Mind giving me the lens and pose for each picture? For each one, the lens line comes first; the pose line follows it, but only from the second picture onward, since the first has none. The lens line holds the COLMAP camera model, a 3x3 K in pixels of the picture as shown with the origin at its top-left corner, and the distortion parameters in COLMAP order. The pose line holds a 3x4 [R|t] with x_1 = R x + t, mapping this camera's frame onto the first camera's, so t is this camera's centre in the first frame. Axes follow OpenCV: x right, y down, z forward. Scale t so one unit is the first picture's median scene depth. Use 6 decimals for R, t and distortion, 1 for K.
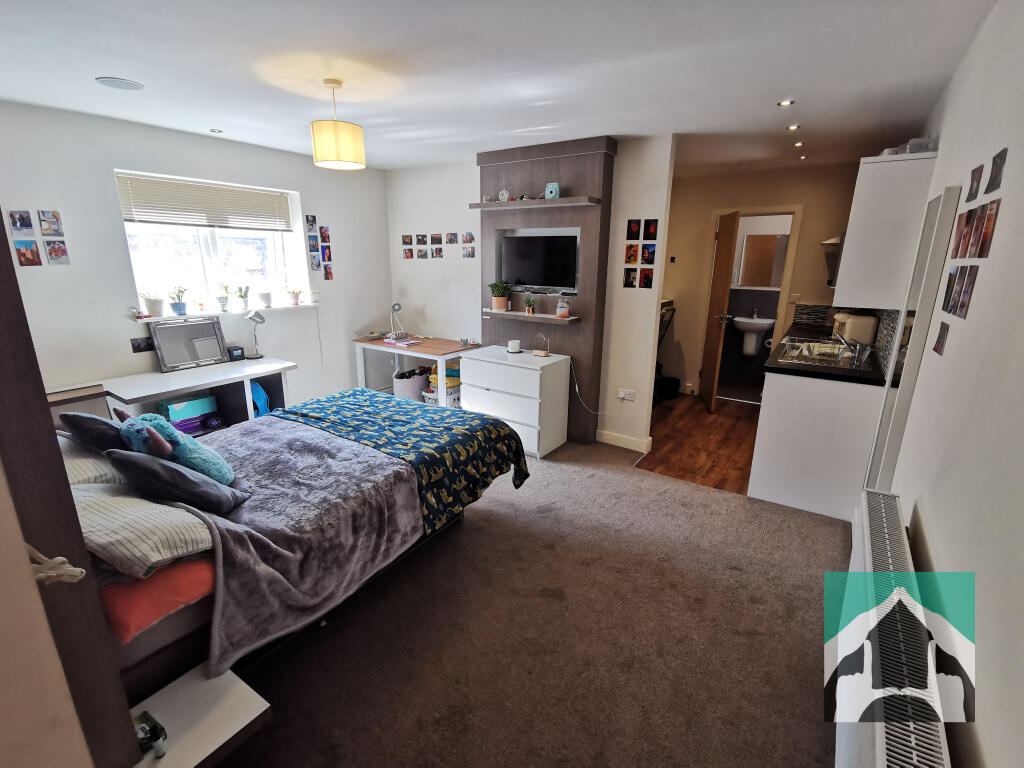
lens RADIAL K [[472.8, 0, 513.6], [0, 472.8, 382.6], [0, 0, 1]] dist [0.012670, 0.001173]
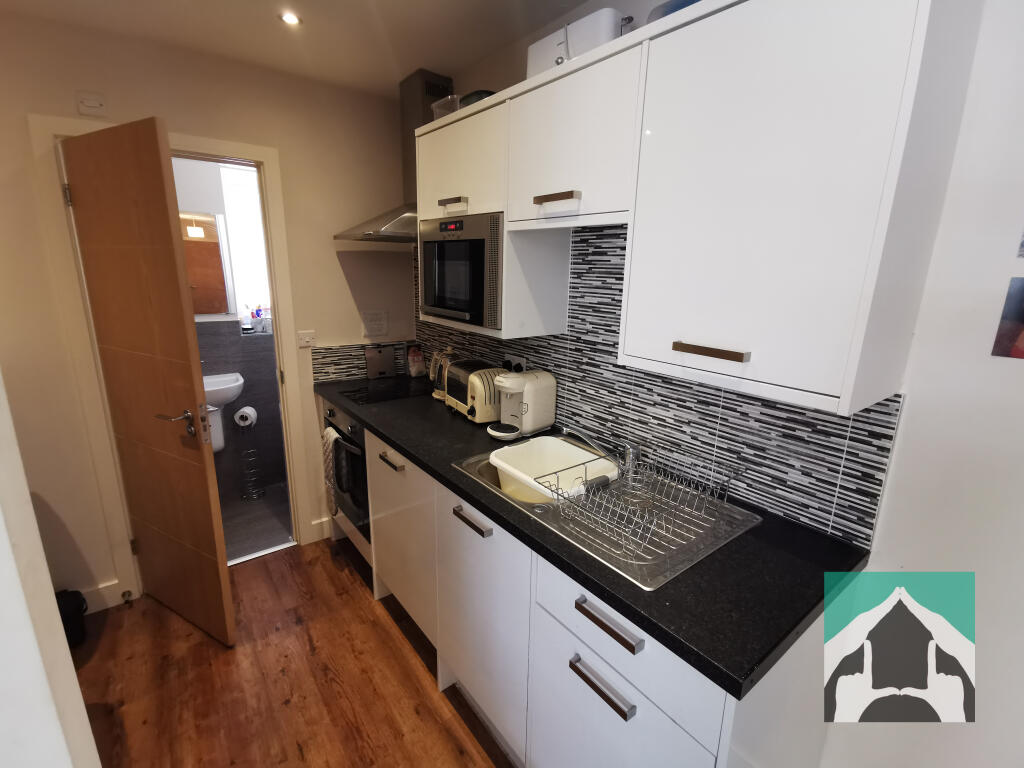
lens RADIAL K [[472.8, 0, 513.6], [0, 472.8, 382.6], [0, 0, 1]] dist [0.012670, 0.001173]
pose [[0.304480, -0.230290, 0.924261, 0.265585], [0.229579, 0.959470, 0.163433, -0.251900], [-0.924438, 0.162428, 0.345009, 0.955030]]
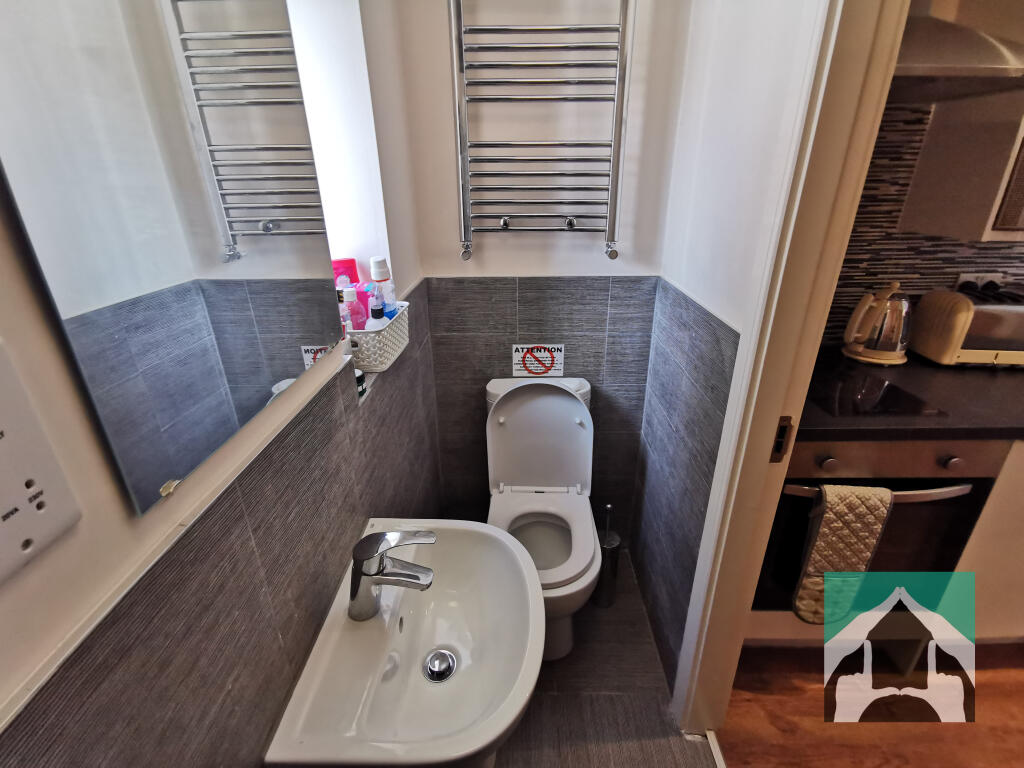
lens RADIAL K [[472.8, 0, 513.6], [0, 472.8, 382.6], [0, 0, 1]] dist [0.012670, 0.001173]
pose [[-0.556044, -0.500657, 0.663444, 1.186211], [0.222557, 0.679386, 0.699216, -0.715781], [-0.800802, 0.536449, -0.266344, 2.477694]]
